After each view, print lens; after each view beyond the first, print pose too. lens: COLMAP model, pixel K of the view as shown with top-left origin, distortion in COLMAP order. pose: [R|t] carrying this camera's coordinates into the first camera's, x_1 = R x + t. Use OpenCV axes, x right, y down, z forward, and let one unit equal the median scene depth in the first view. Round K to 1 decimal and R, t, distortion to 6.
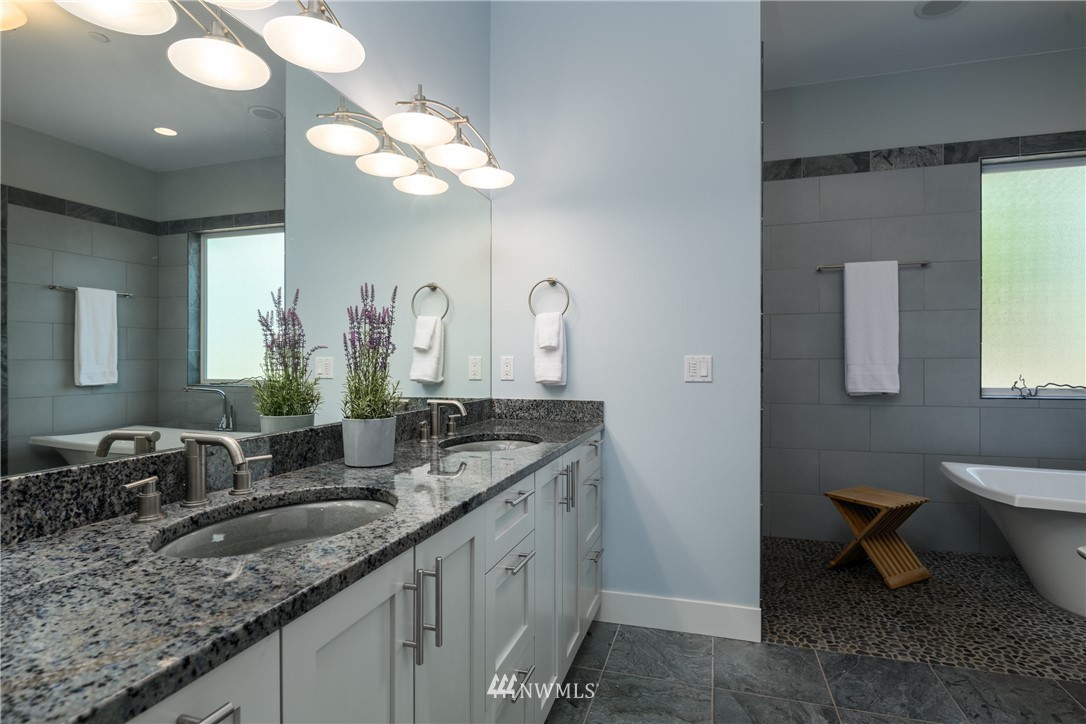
lens RADIAL K [[568.6, 0, 544.3], [0, 568.6, 356.3], [0, 0, 1]] dist [-0.001137, 0.000434]
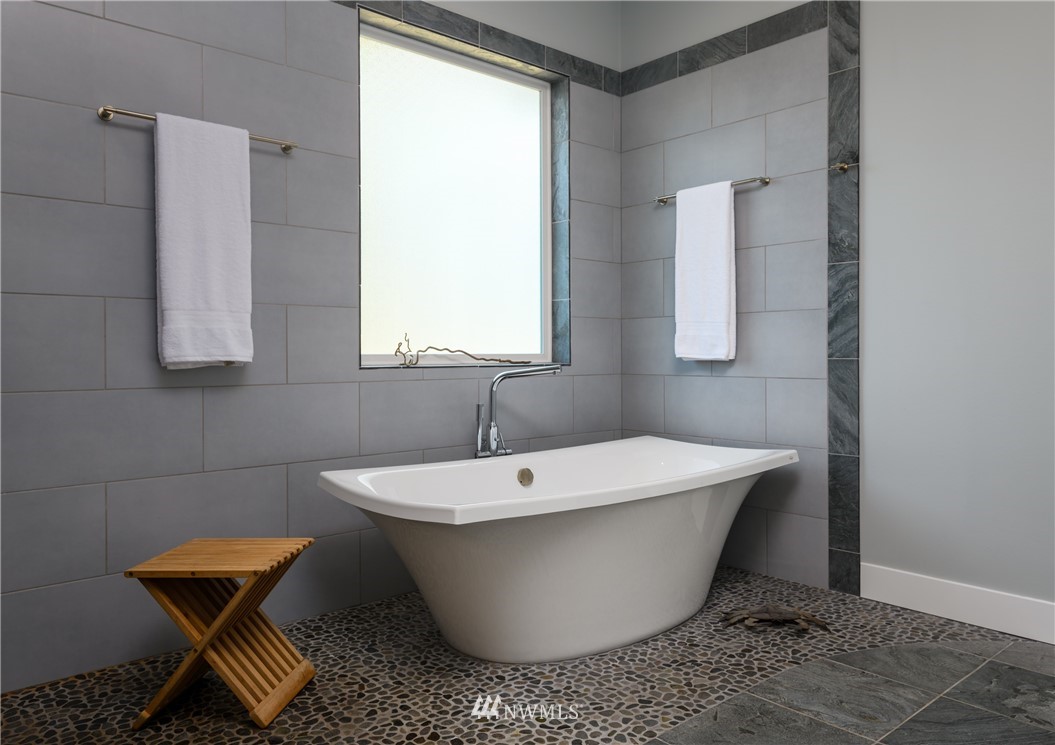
lens RADIAL K [[723.9, 0, 529.1], [0, 723.9, 366.0], [0, 0, 1]] dist [0.004979, -0.001486]
pose [[0.515337, -0.003977, 0.856978, 0.151434], [-0.000032, 0.999989, 0.004660, 0.067802], [-0.856988, -0.002429, 0.515331, 0.406030]]
